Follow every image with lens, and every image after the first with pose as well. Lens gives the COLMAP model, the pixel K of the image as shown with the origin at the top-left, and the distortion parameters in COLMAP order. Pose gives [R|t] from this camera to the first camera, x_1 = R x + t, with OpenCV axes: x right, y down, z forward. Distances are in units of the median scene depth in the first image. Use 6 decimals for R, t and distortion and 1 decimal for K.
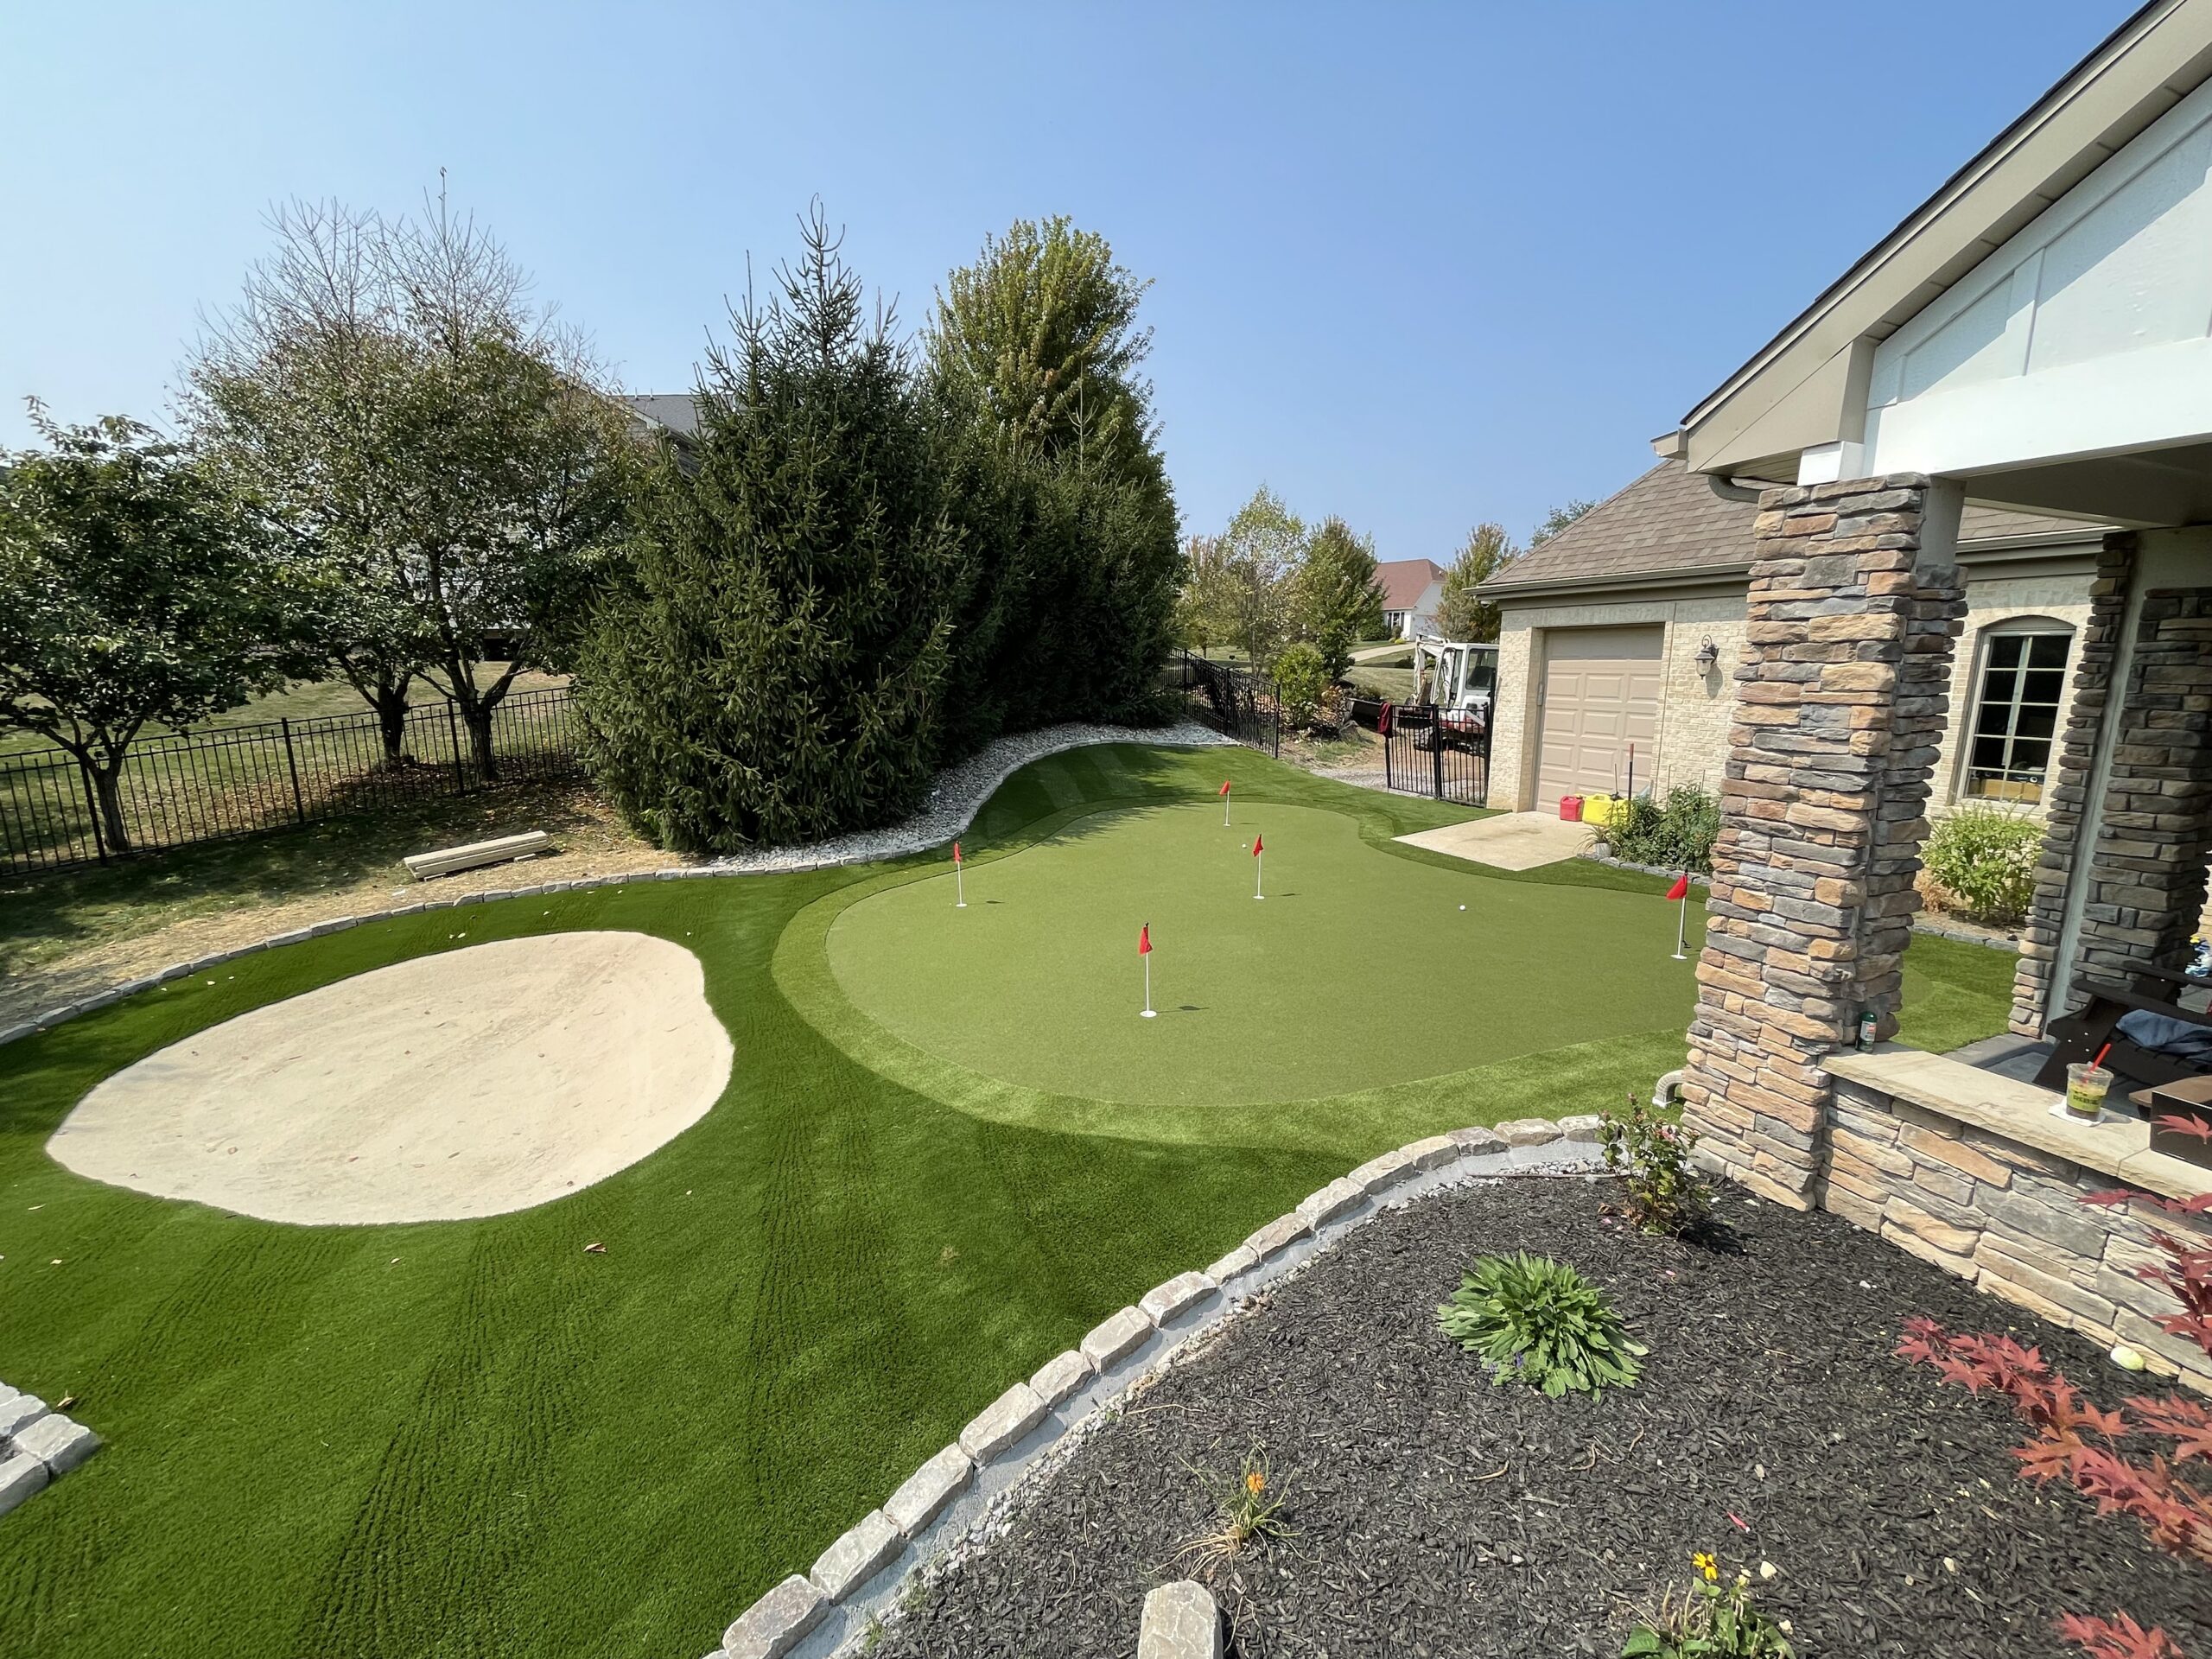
lens RADIAL K [[896.2, 0, 1098.2], [0, 896.2, 839.0], [0, 0, 1]] dist [0.002870, 0.000291]
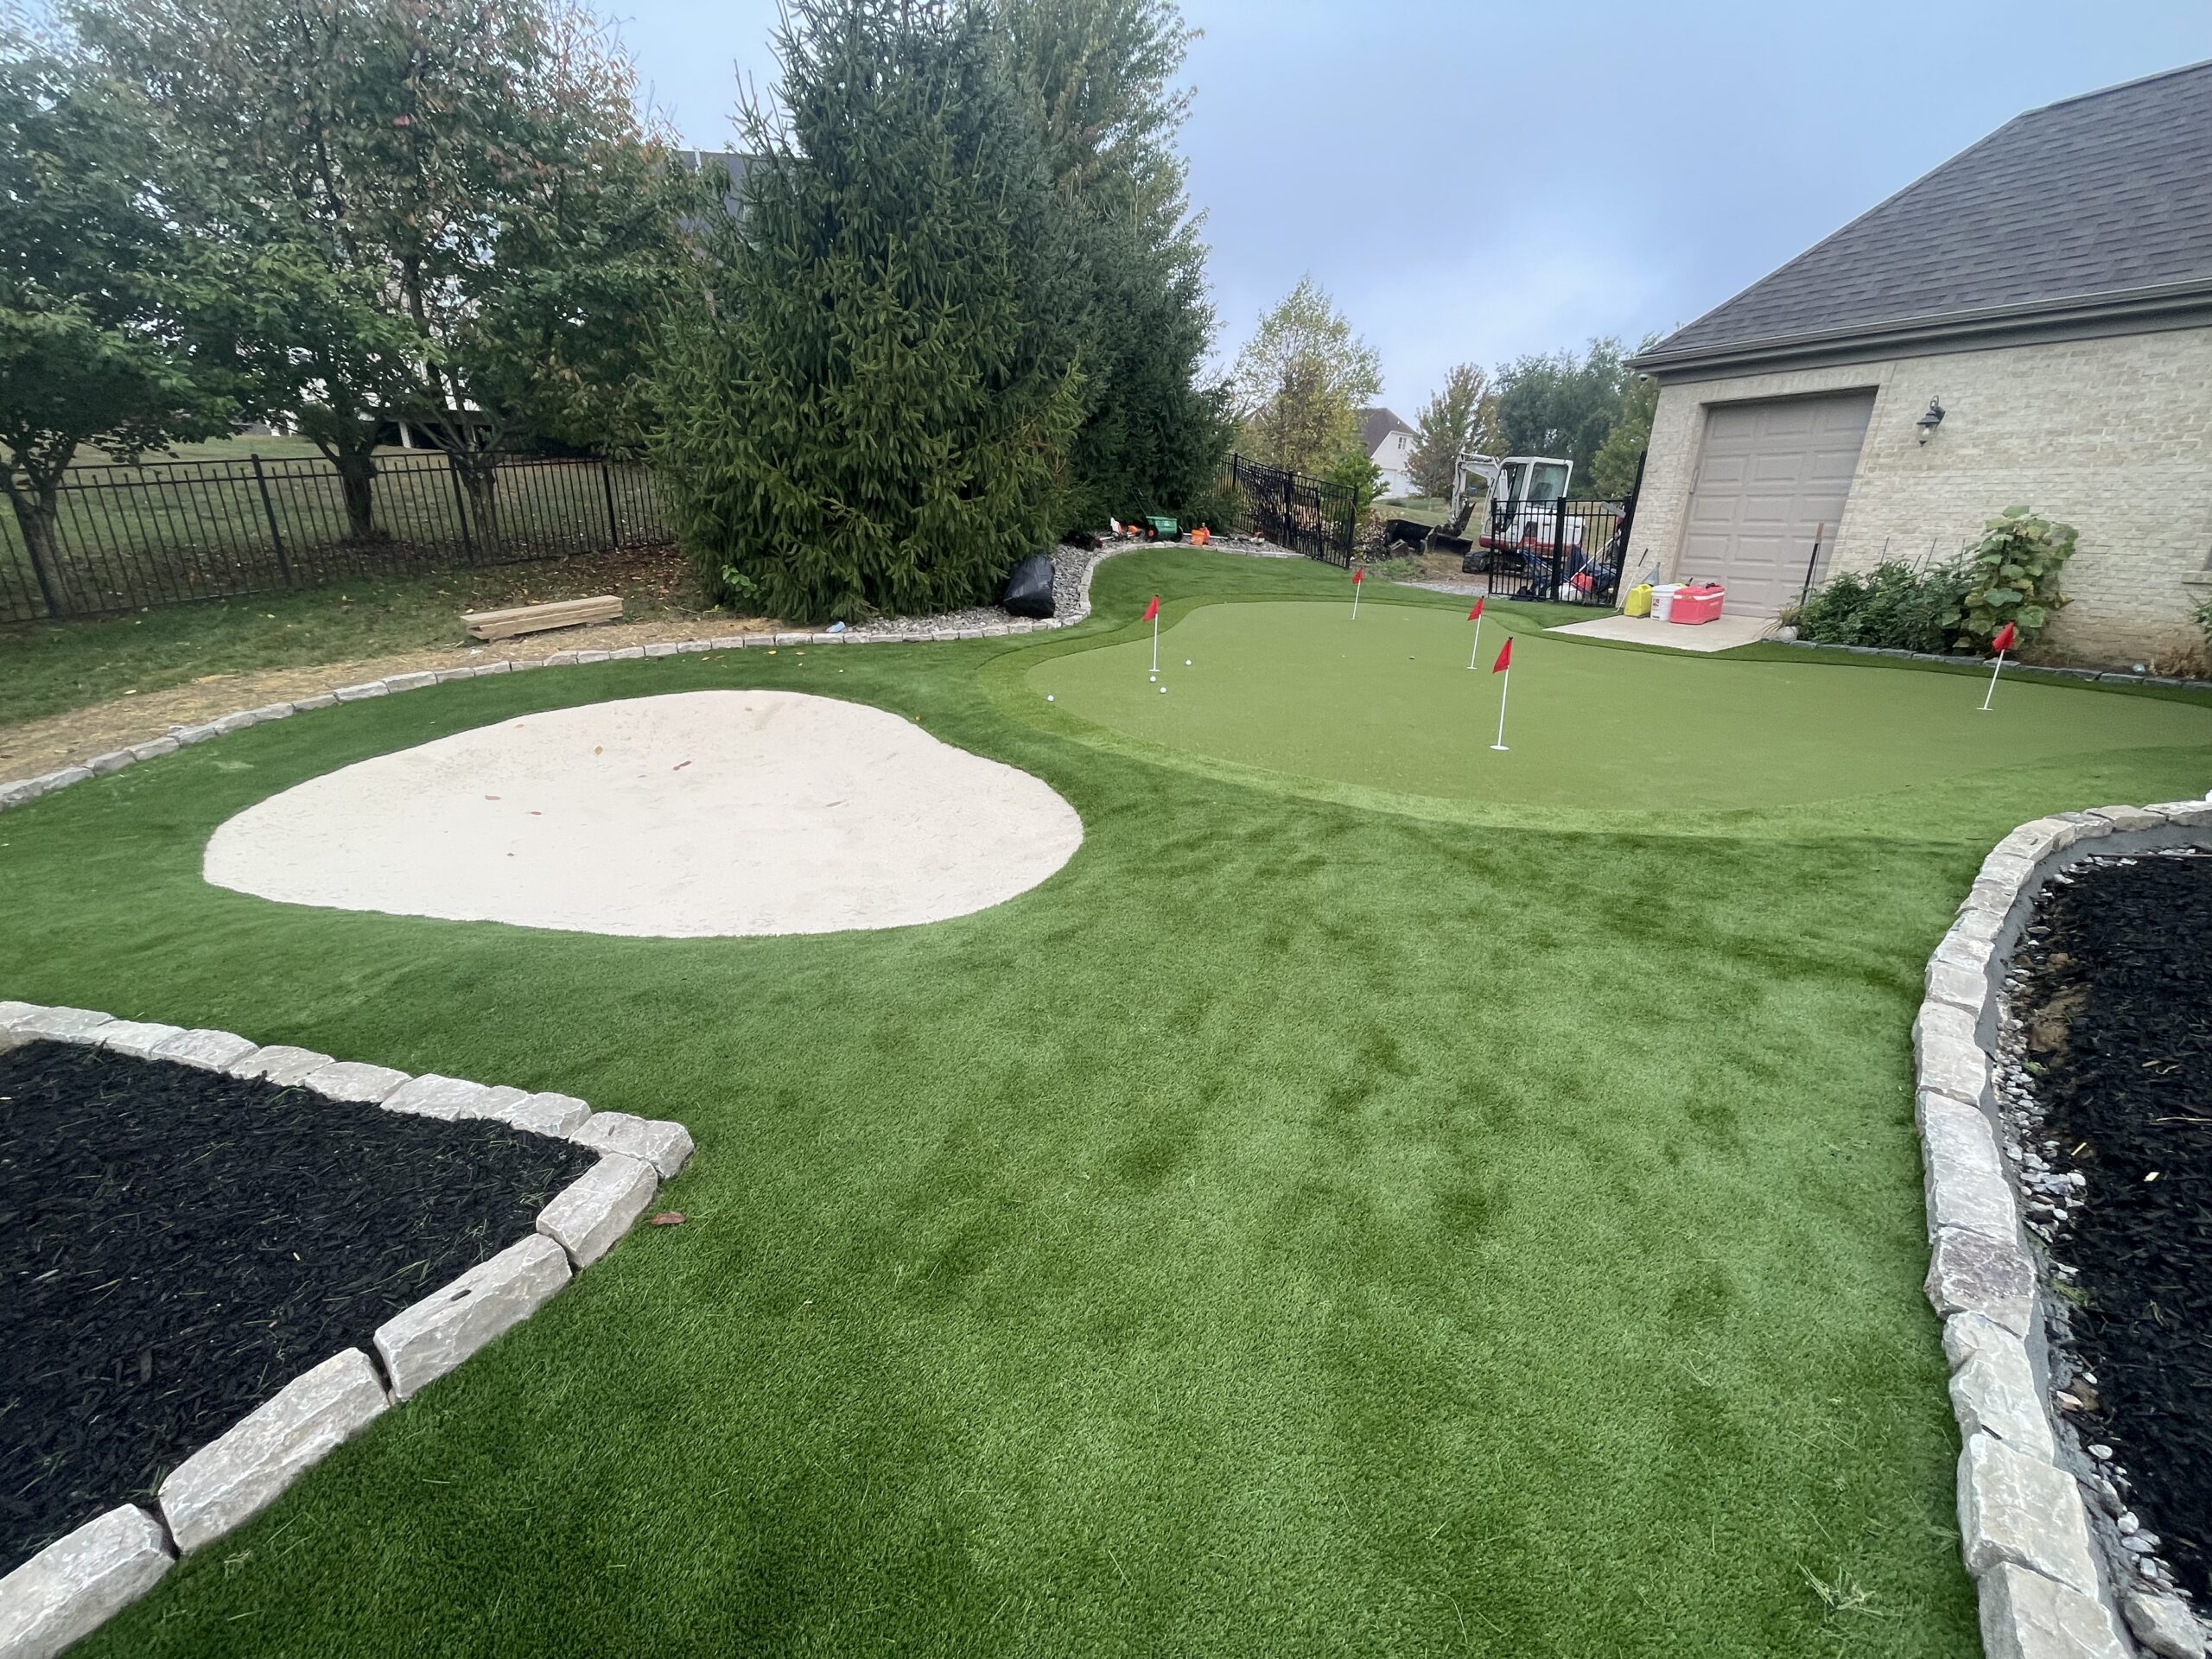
lens RADIAL K [[896.2, 0, 1113.5], [0, 896.2, 821.0], [0, 0, 1]] dist [0.002870, 0.000291]
pose [[0.995258, -0.001268, 0.097266, -0.254213], [-0.011215, 0.991753, 0.127675, 0.097759], [-0.096626, -0.128161, 0.987035, 0.092274]]
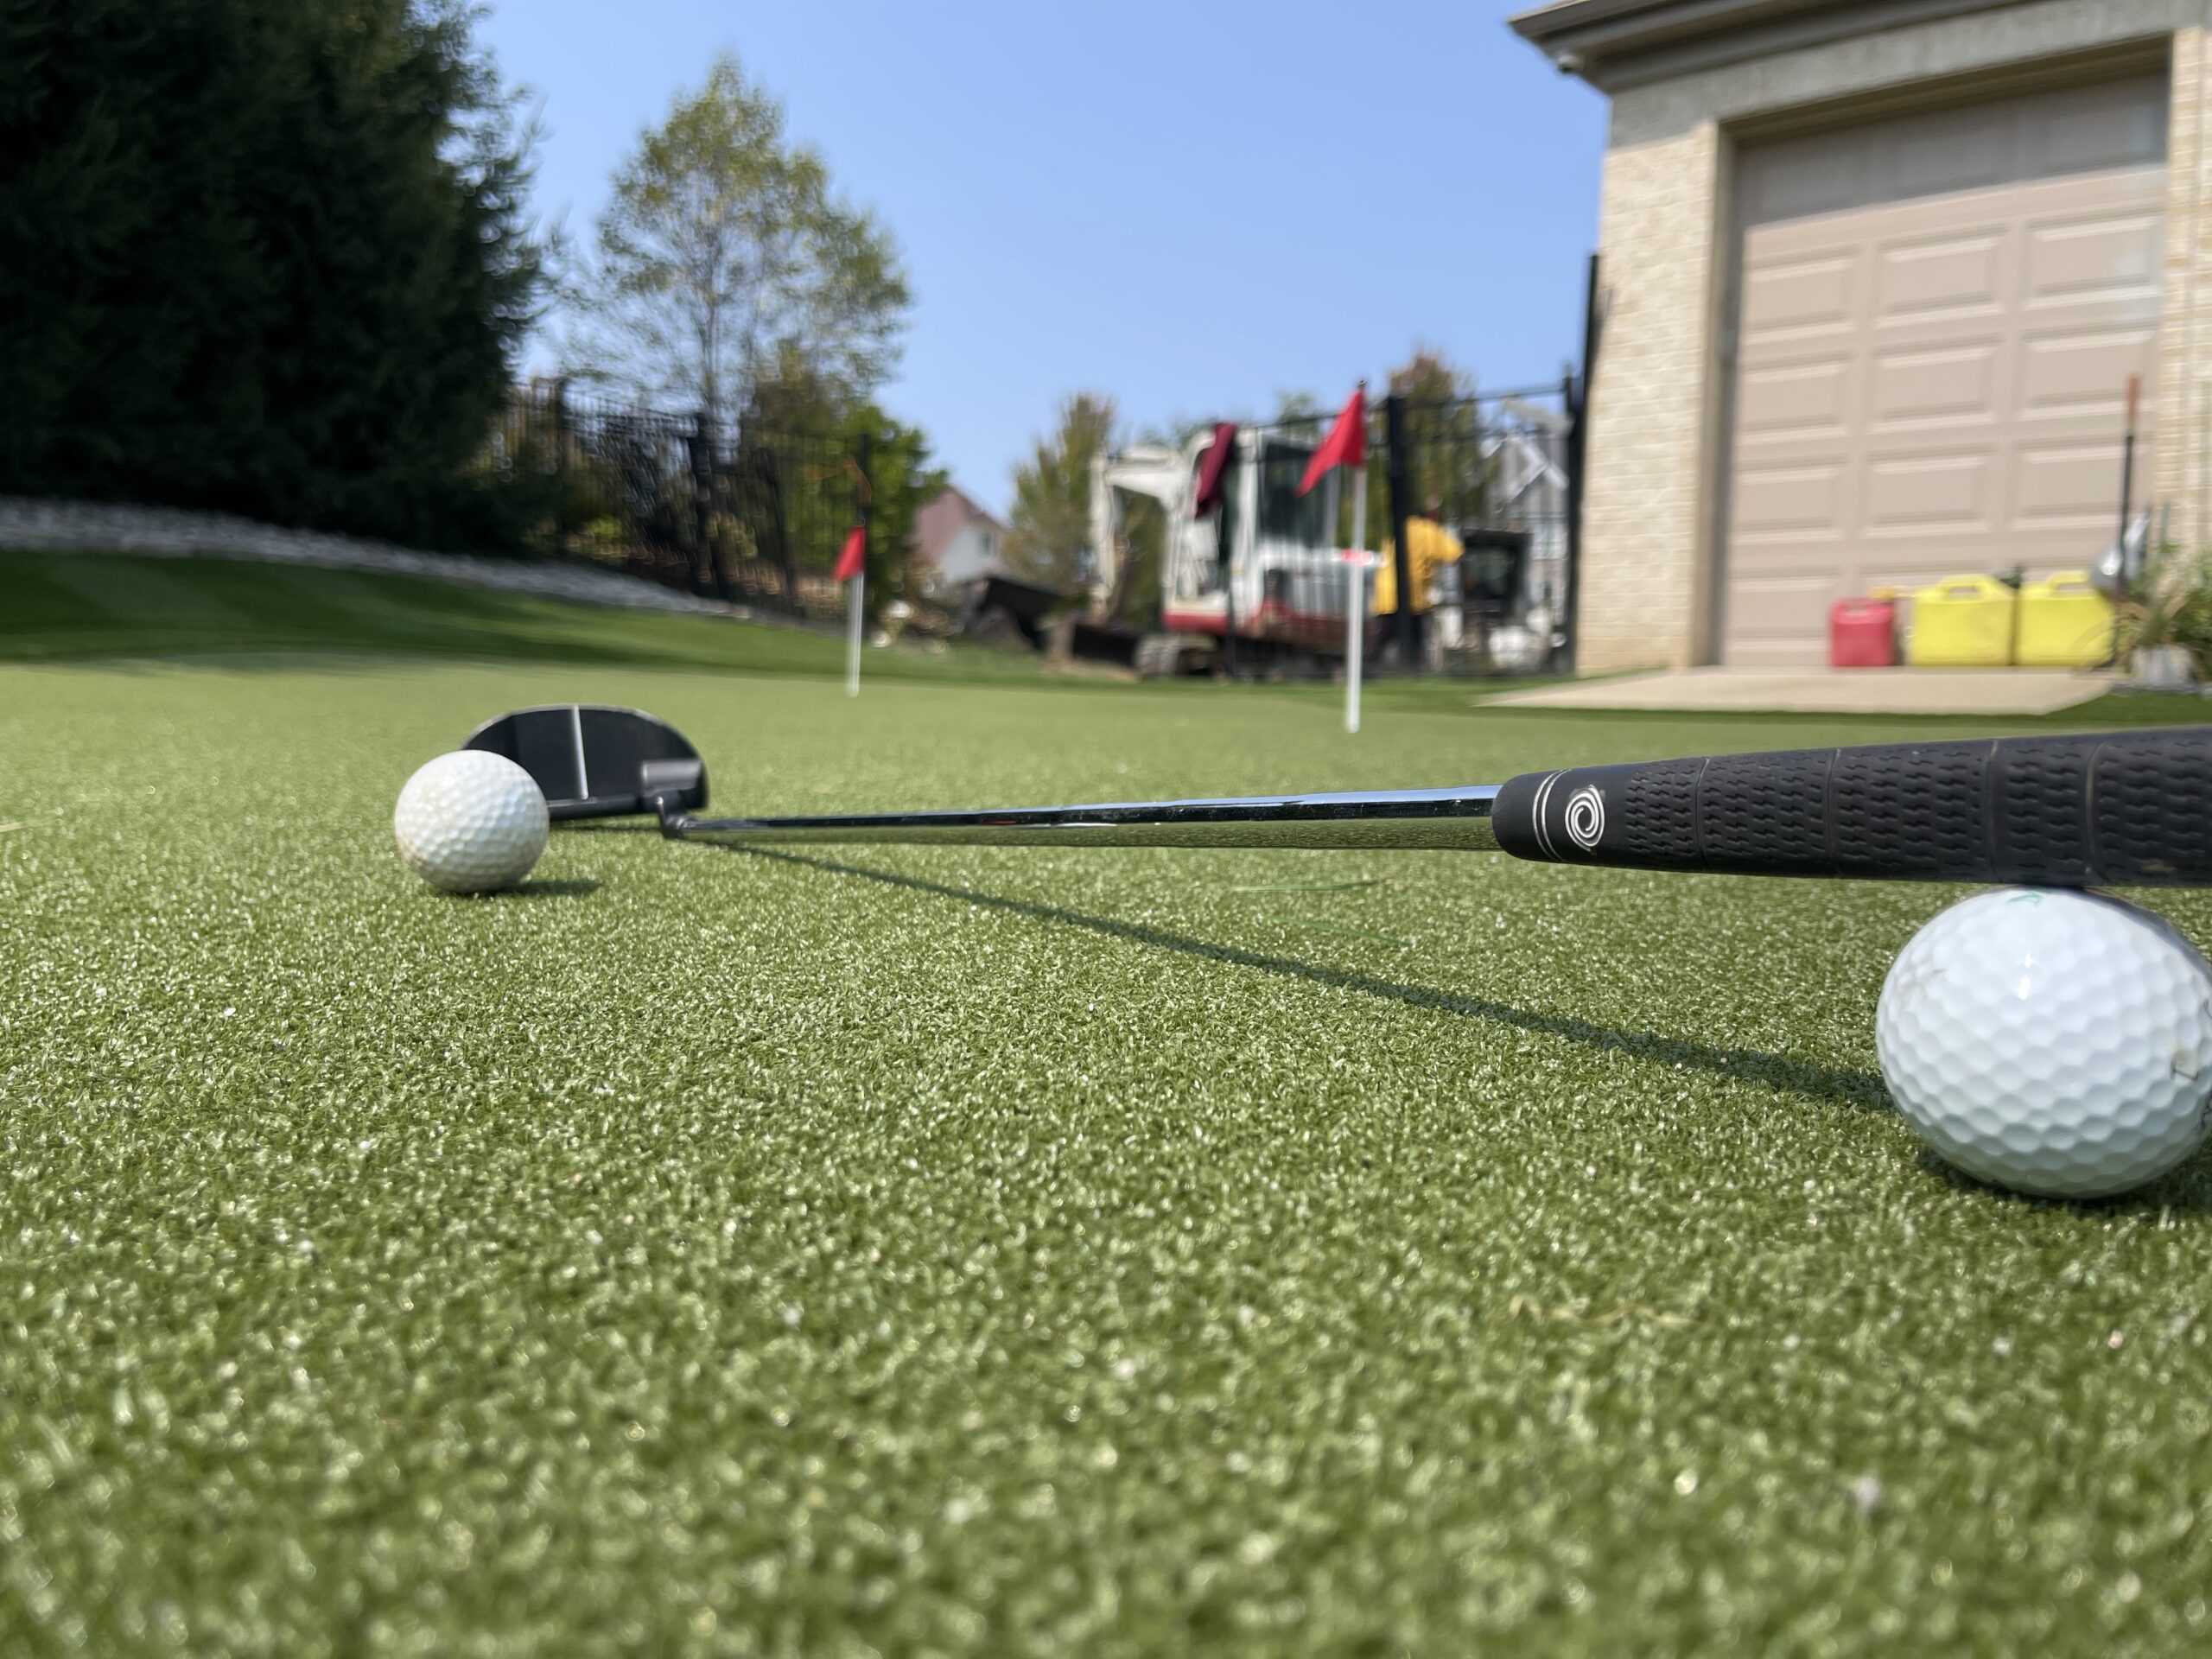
lens RADIAL K [[1784.5, 0, 1096.1], [0, 1784.5, 824.6], [0, 0, 1]] dist [0.064264, 0.003334]
pose [[0.903102, 0.000157, 0.429426, -0.036355], [0.053698, 0.992109, -0.113293, 0.117941], [-0.426056, 0.125374, 0.895968, 0.615605]]
